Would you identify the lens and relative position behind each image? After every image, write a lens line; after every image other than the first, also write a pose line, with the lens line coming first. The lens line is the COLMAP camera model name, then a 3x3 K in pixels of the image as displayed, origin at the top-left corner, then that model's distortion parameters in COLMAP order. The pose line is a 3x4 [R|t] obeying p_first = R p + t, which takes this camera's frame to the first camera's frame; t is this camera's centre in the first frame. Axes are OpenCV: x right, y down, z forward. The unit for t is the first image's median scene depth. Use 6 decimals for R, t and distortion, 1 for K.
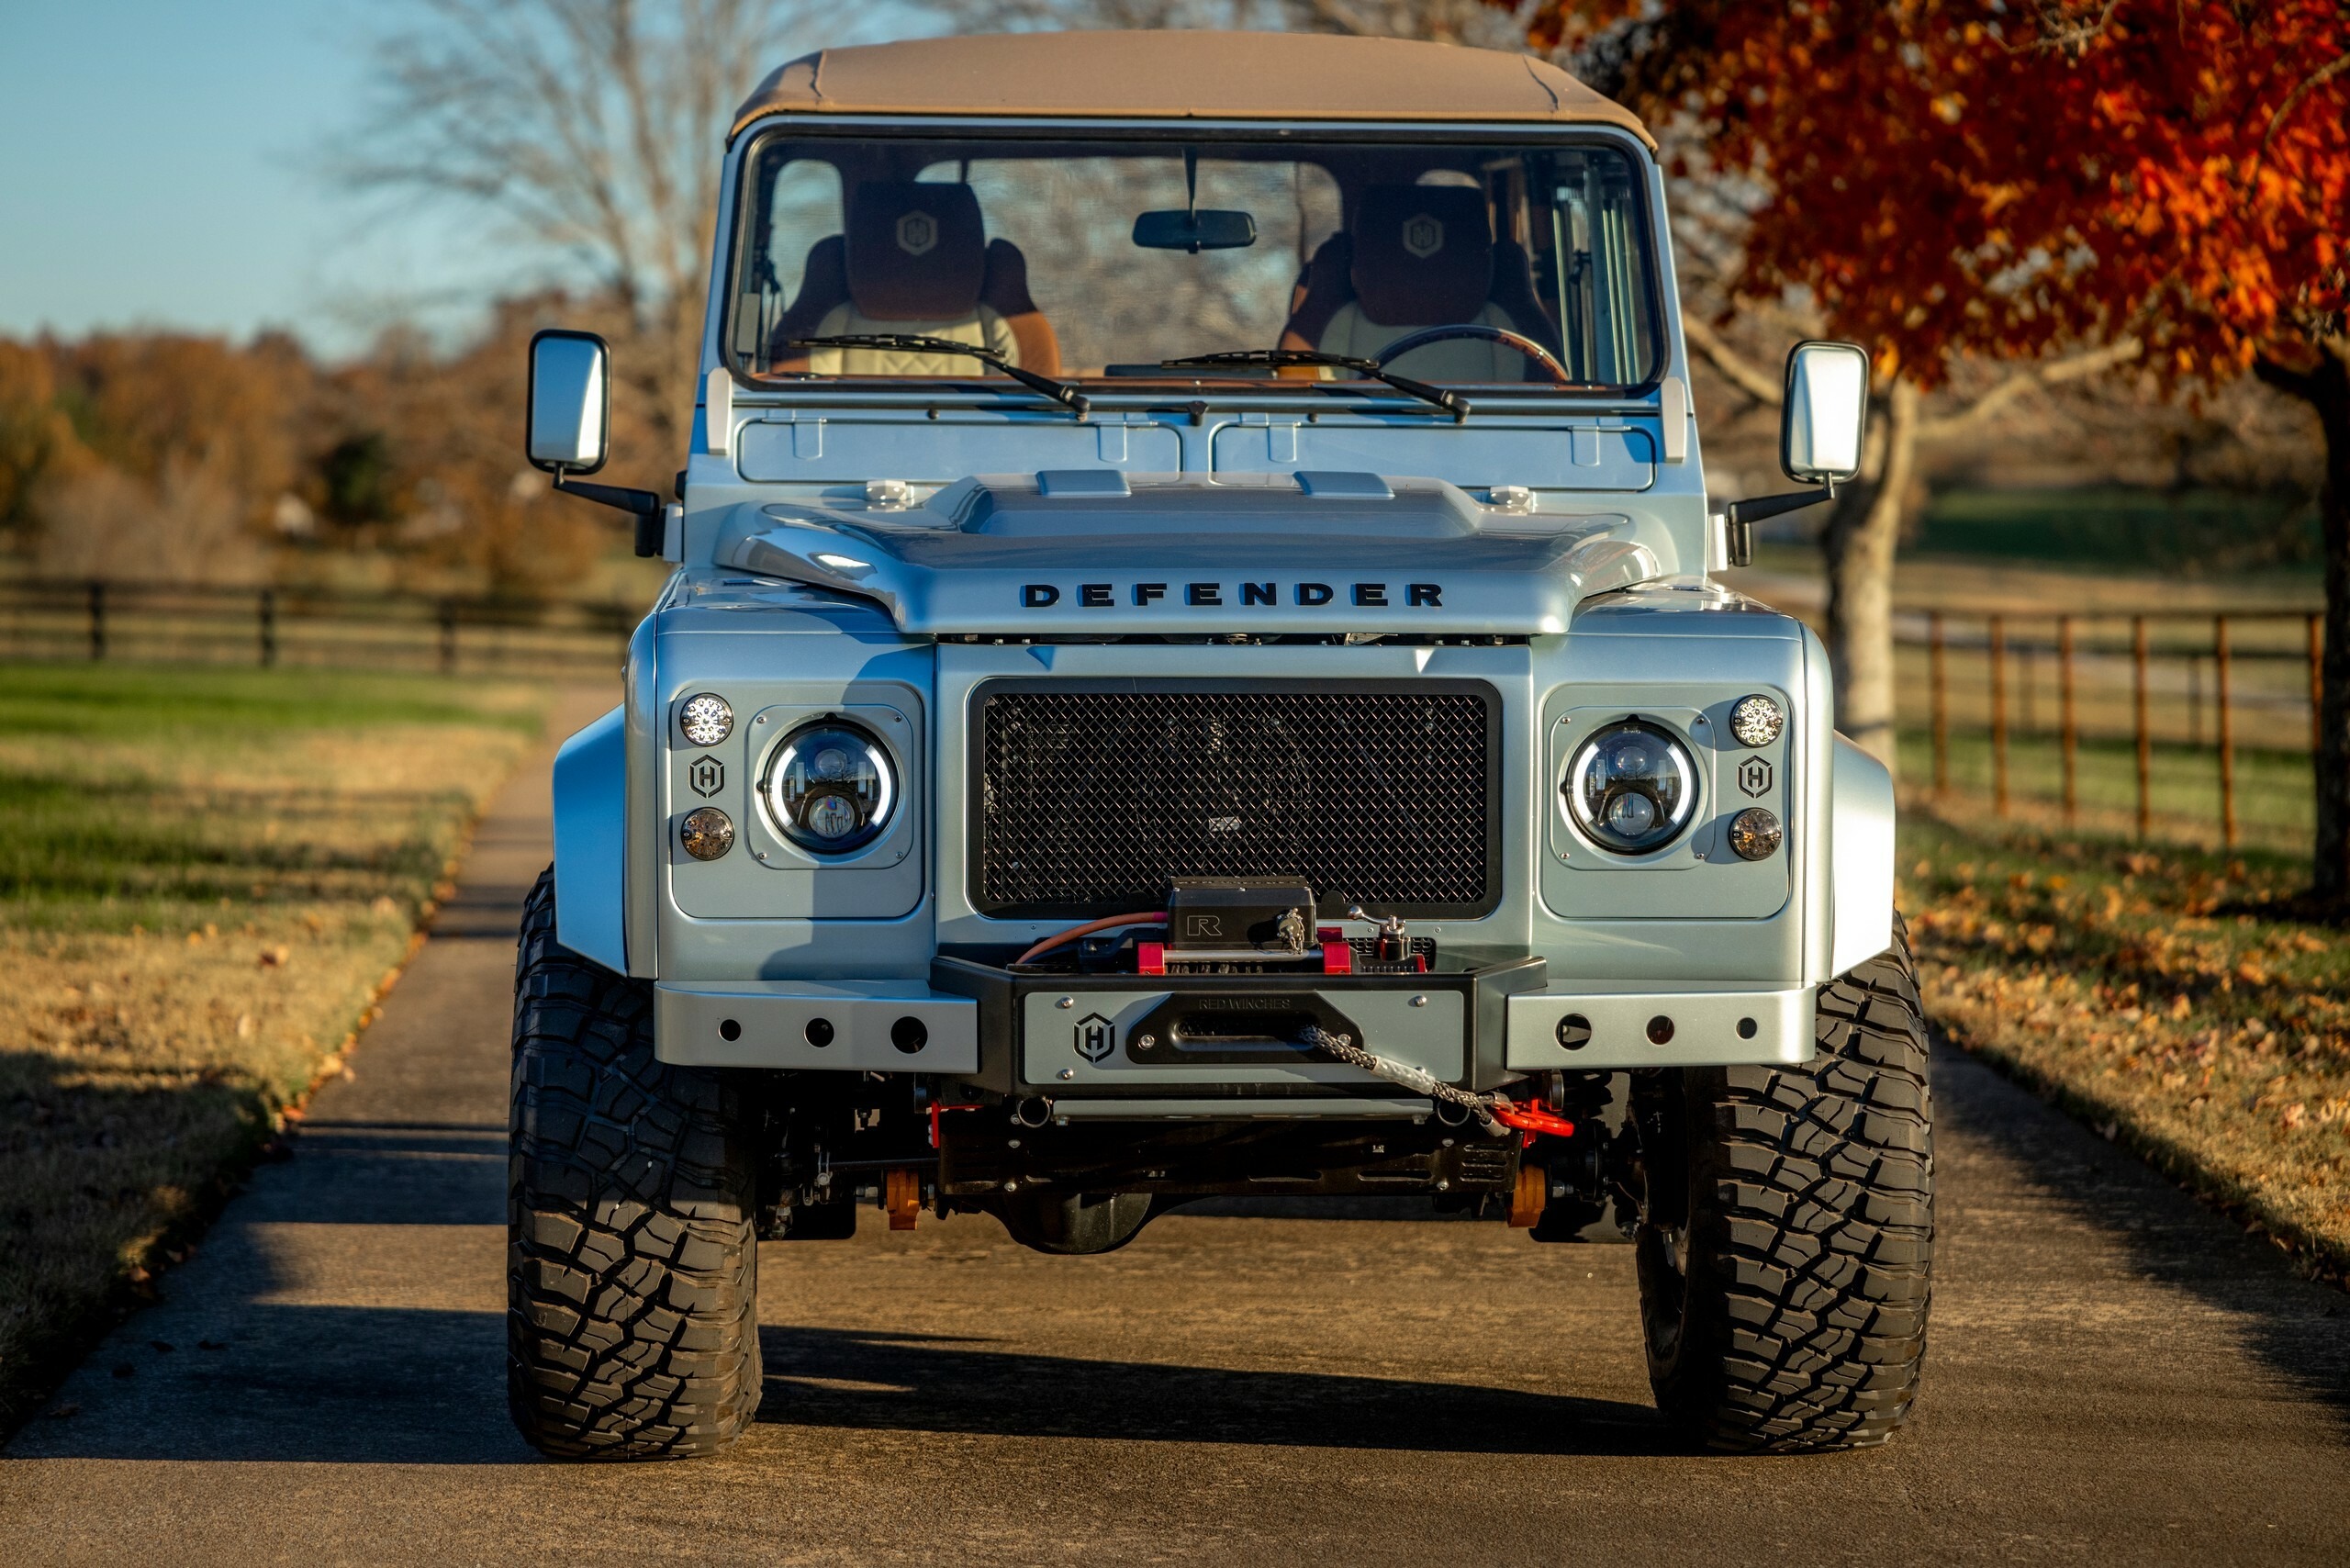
lens RADIAL K [[7121.7, 0, 1175.0], [0, 7121.7, 784.0], [0, 0, 1]] dist [0.093838, -1.718550]
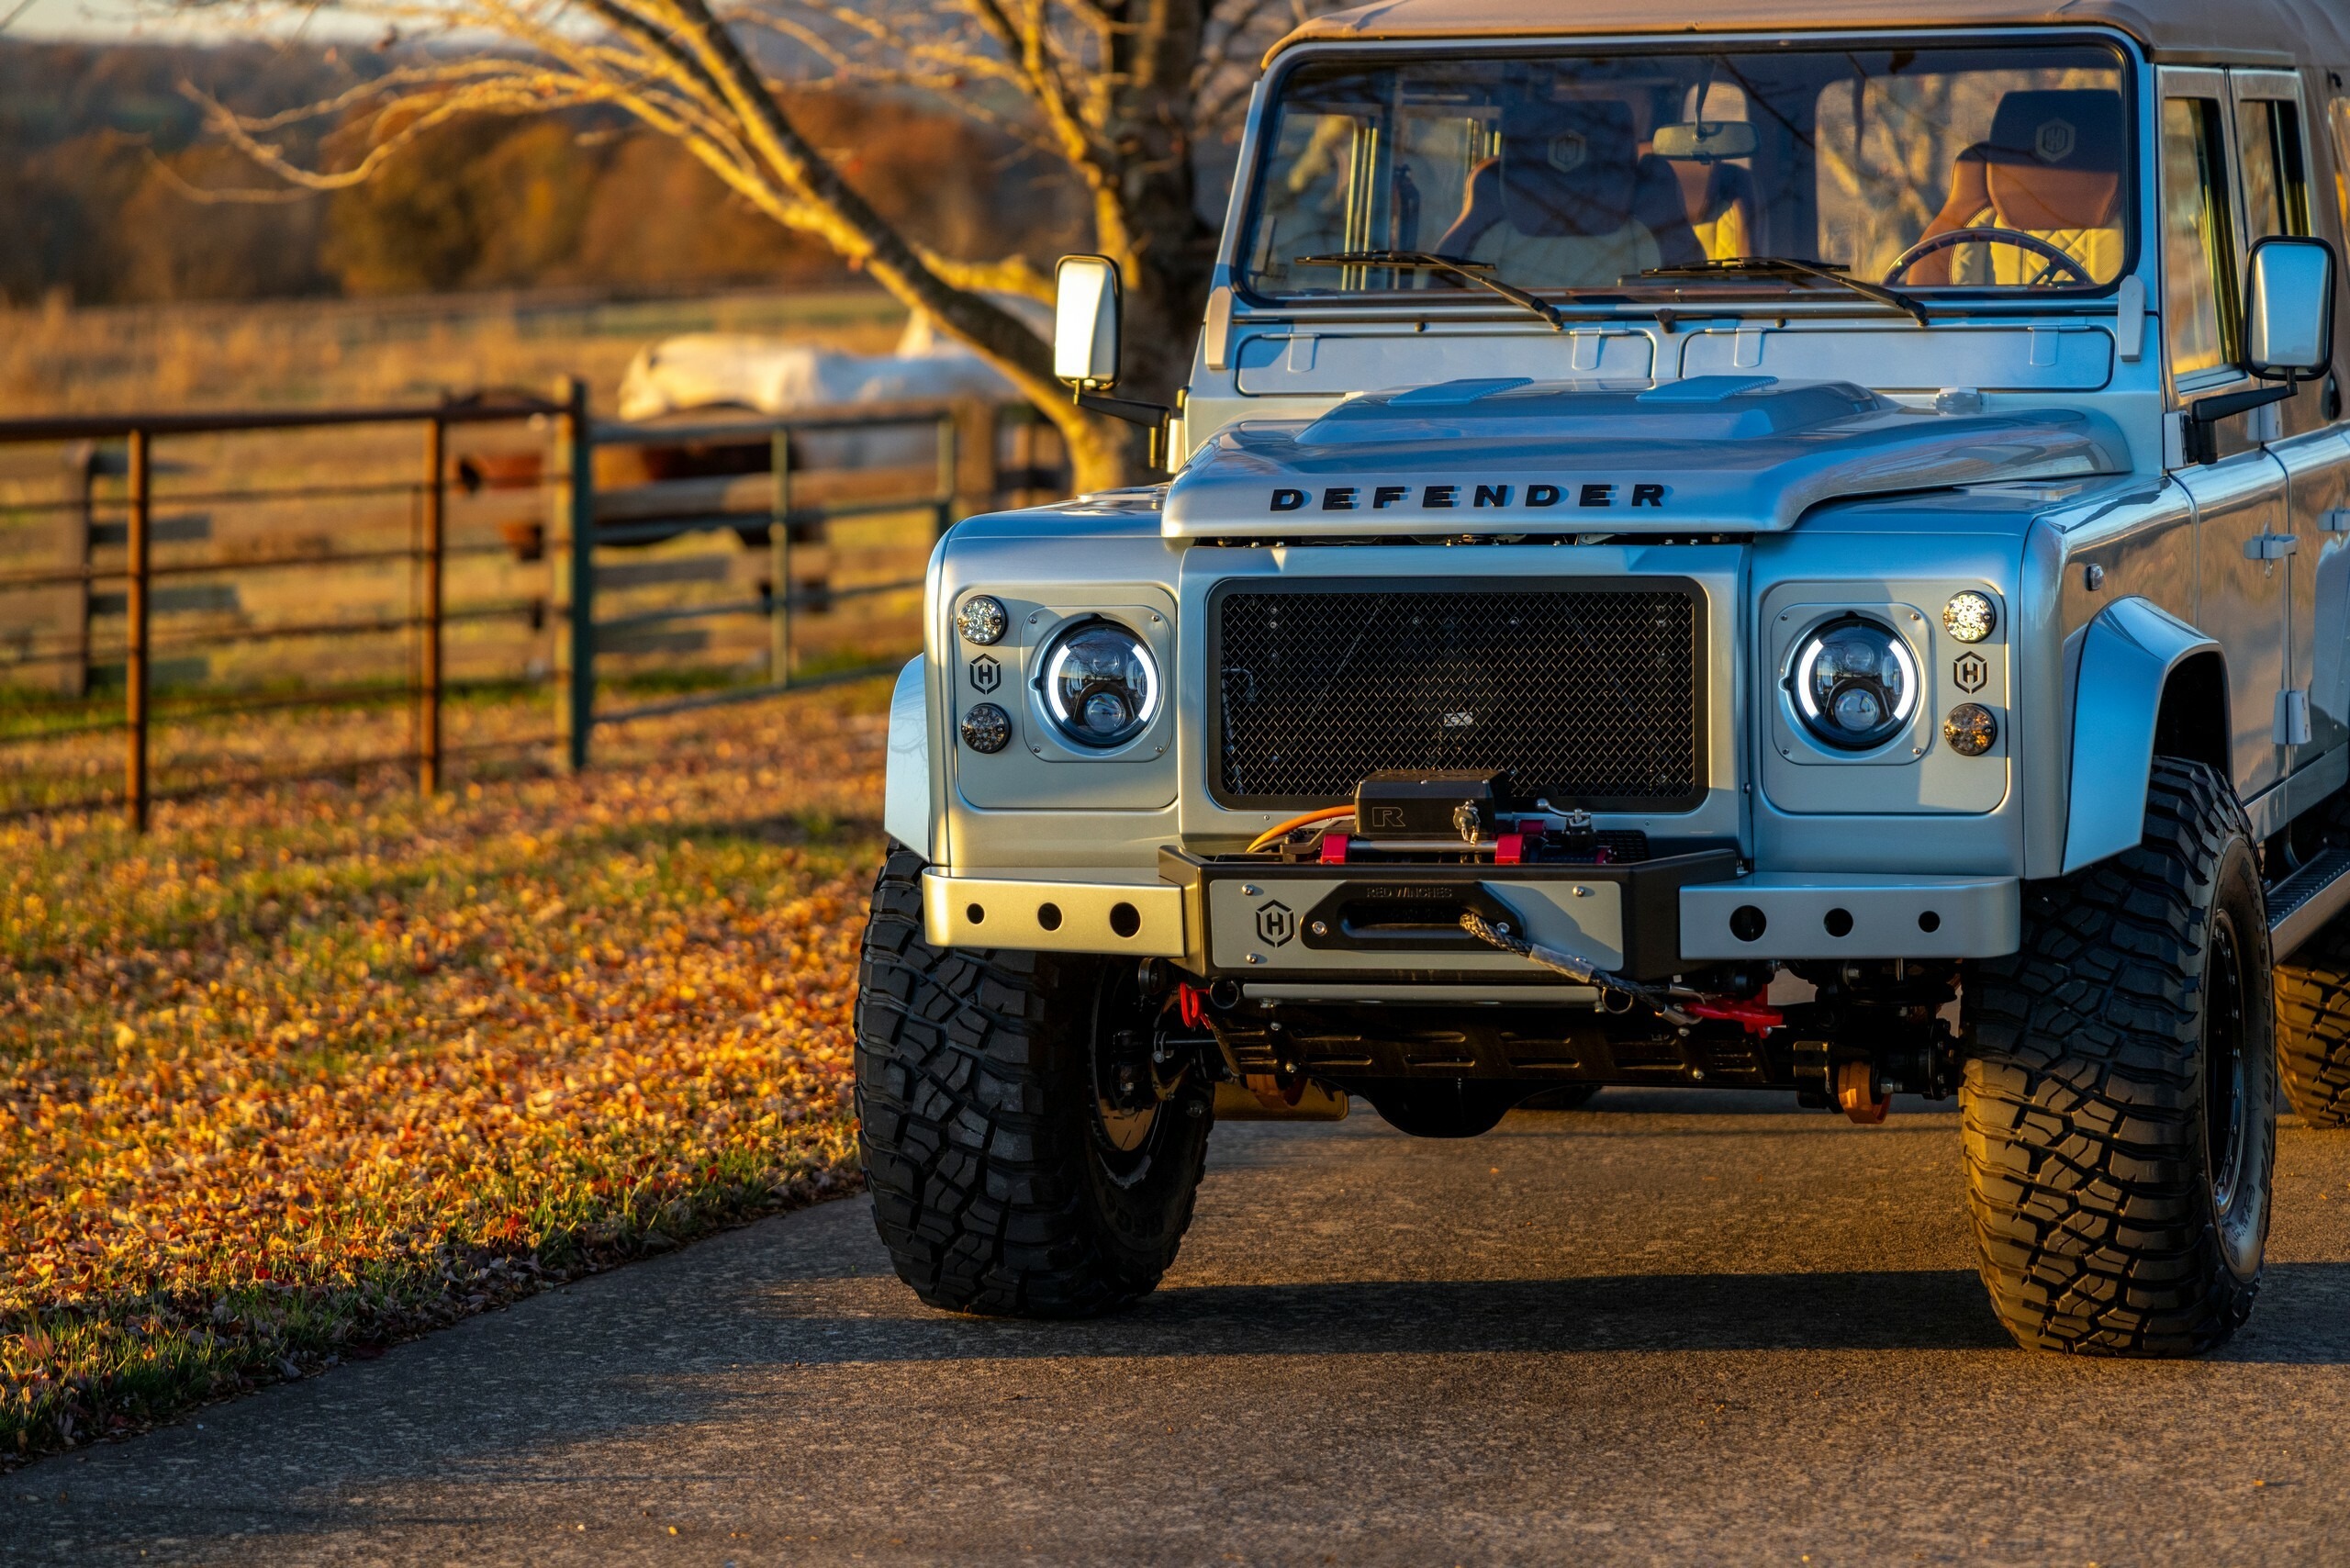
lens RADIAL K [[7039.3, 0, 1175.0], [0, 7039.3, 784.0], [0, 0, 1]] dist [0.122018, -2.261435]
pose [[0.940406, 0.002618, -0.340044, 0.306814], [0.000535, 0.999958, 0.009178, 0.005484], [0.340054, -0.008813, 0.940365, 0.026836]]
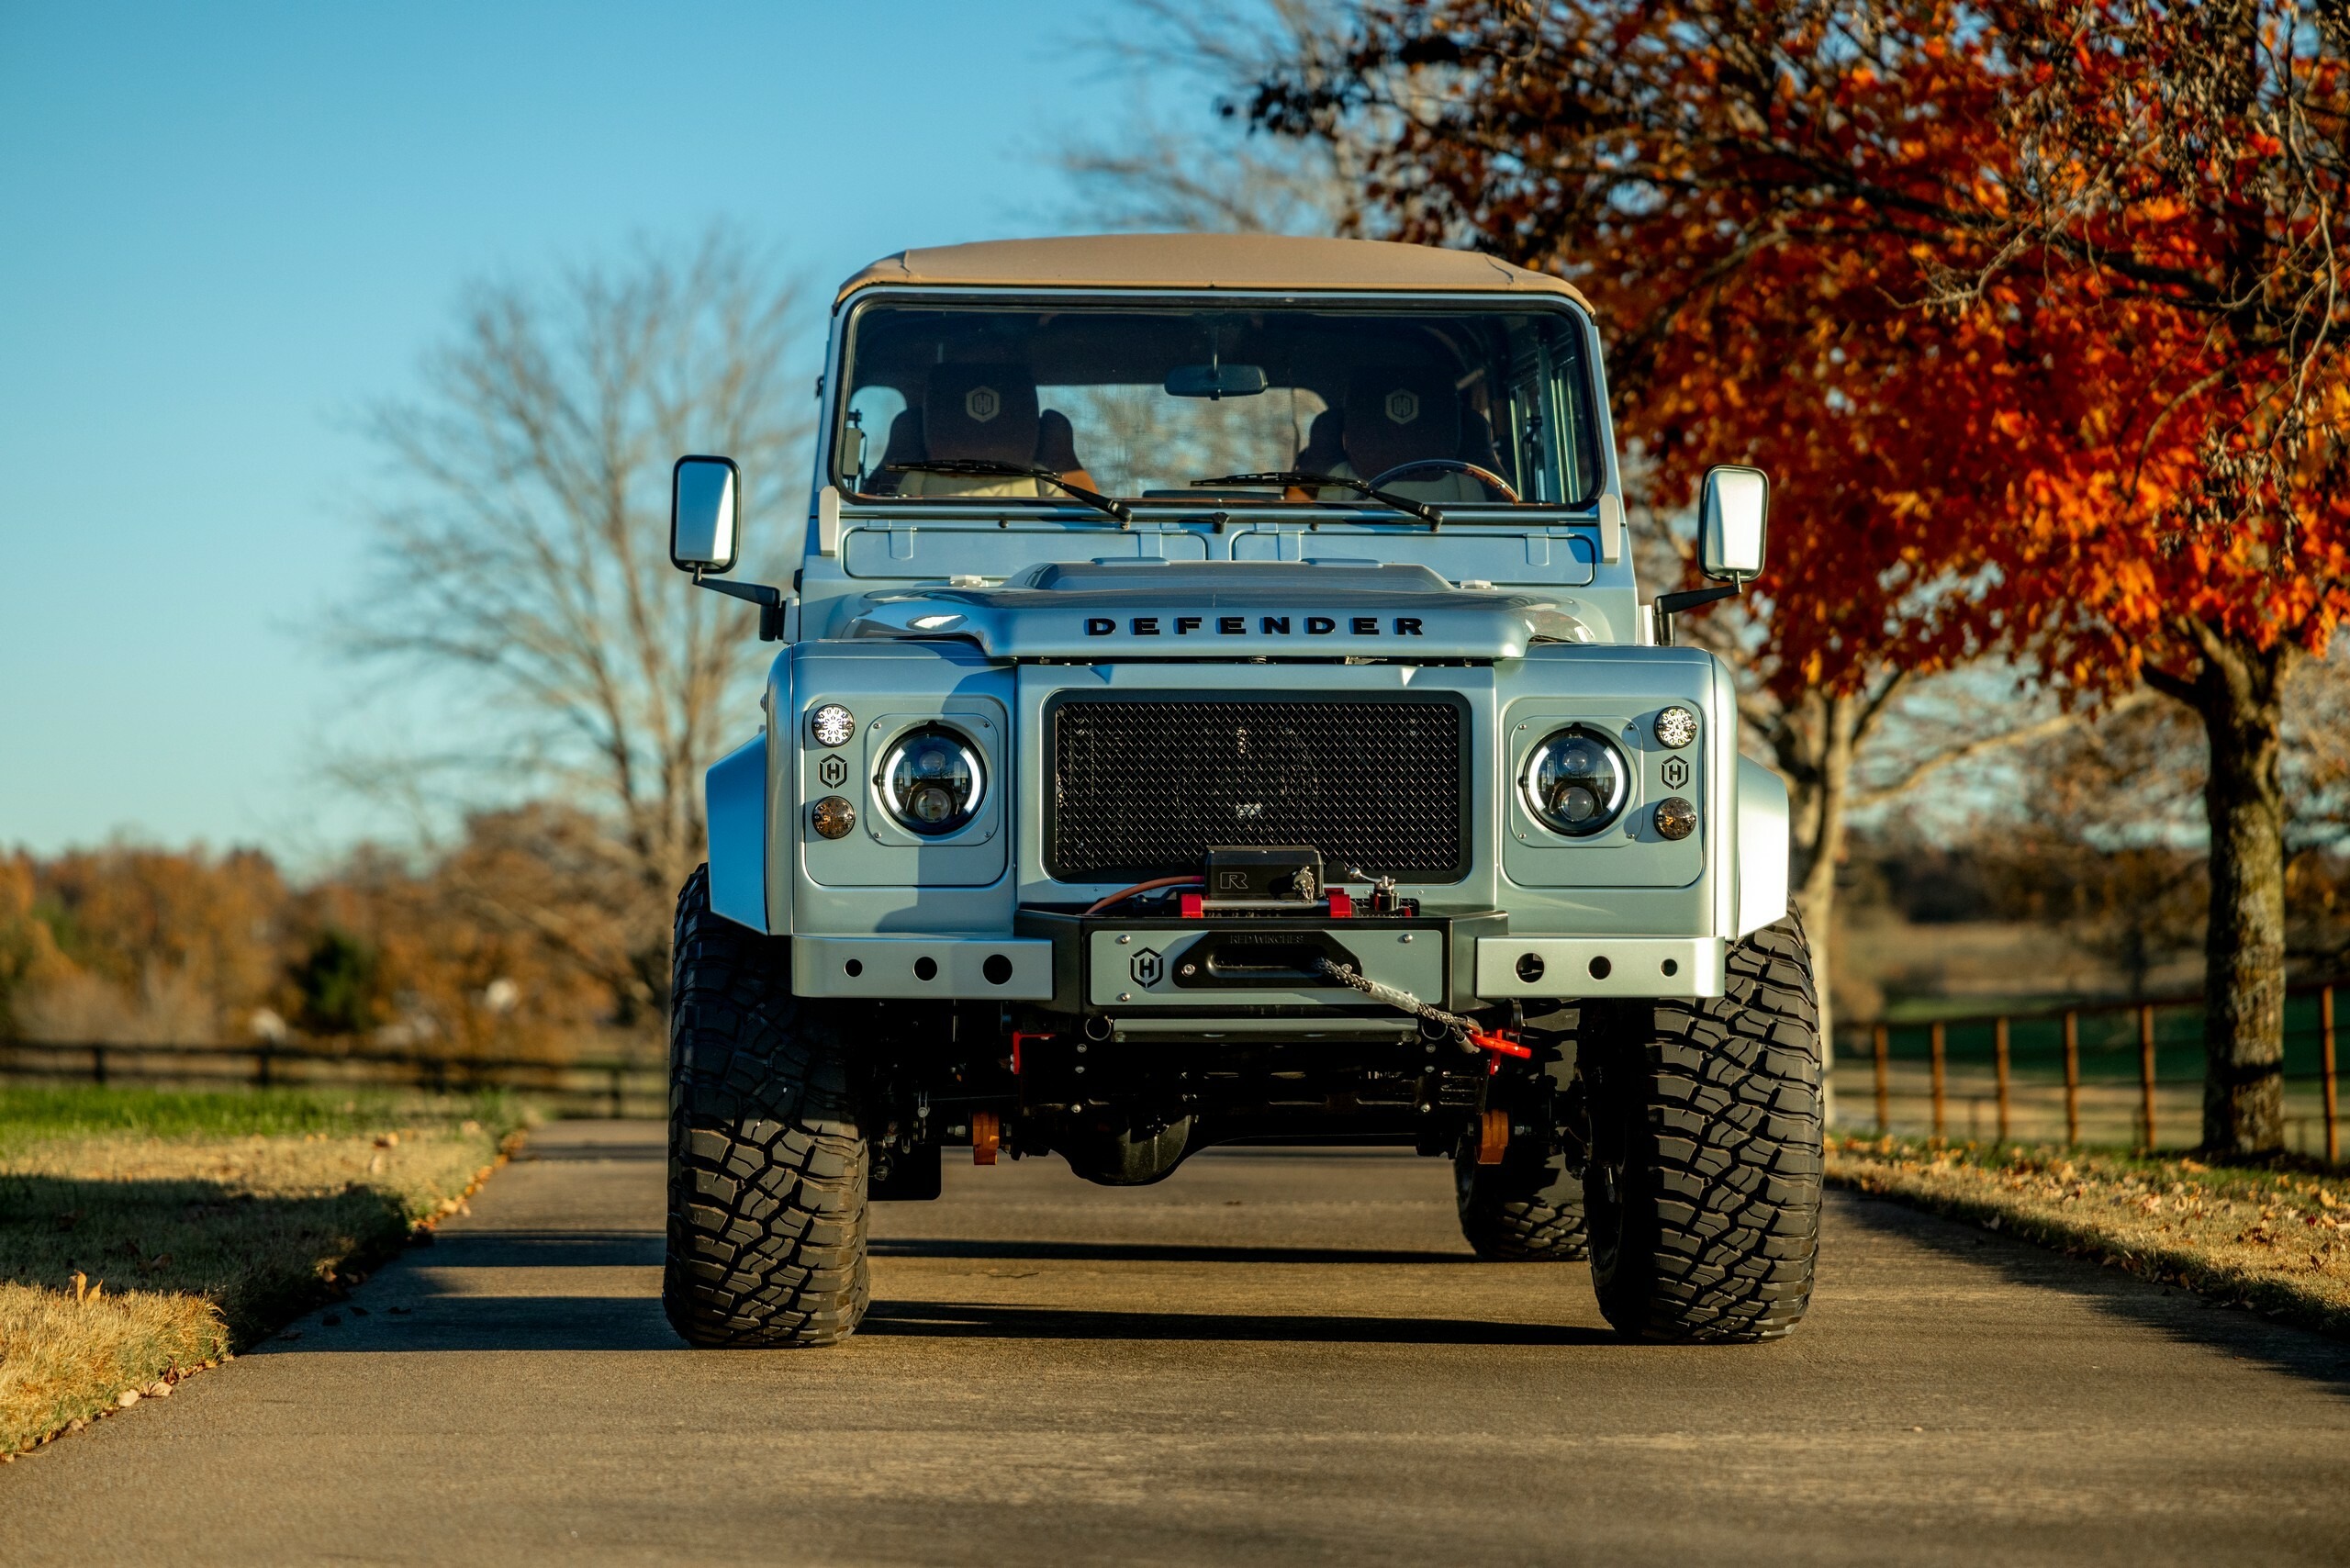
lens RADIAL K [[7121.7, 0, 1175.0], [0, 7121.7, 784.0], [0, 0, 1]] dist [0.093838, -1.718550]
pose [[0.999982, -0.002486, 0.005418, -0.012335], [0.002884, 0.997193, -0.074820, 0.091717], [-0.005217, 0.074835, 0.997182, -0.234750]]
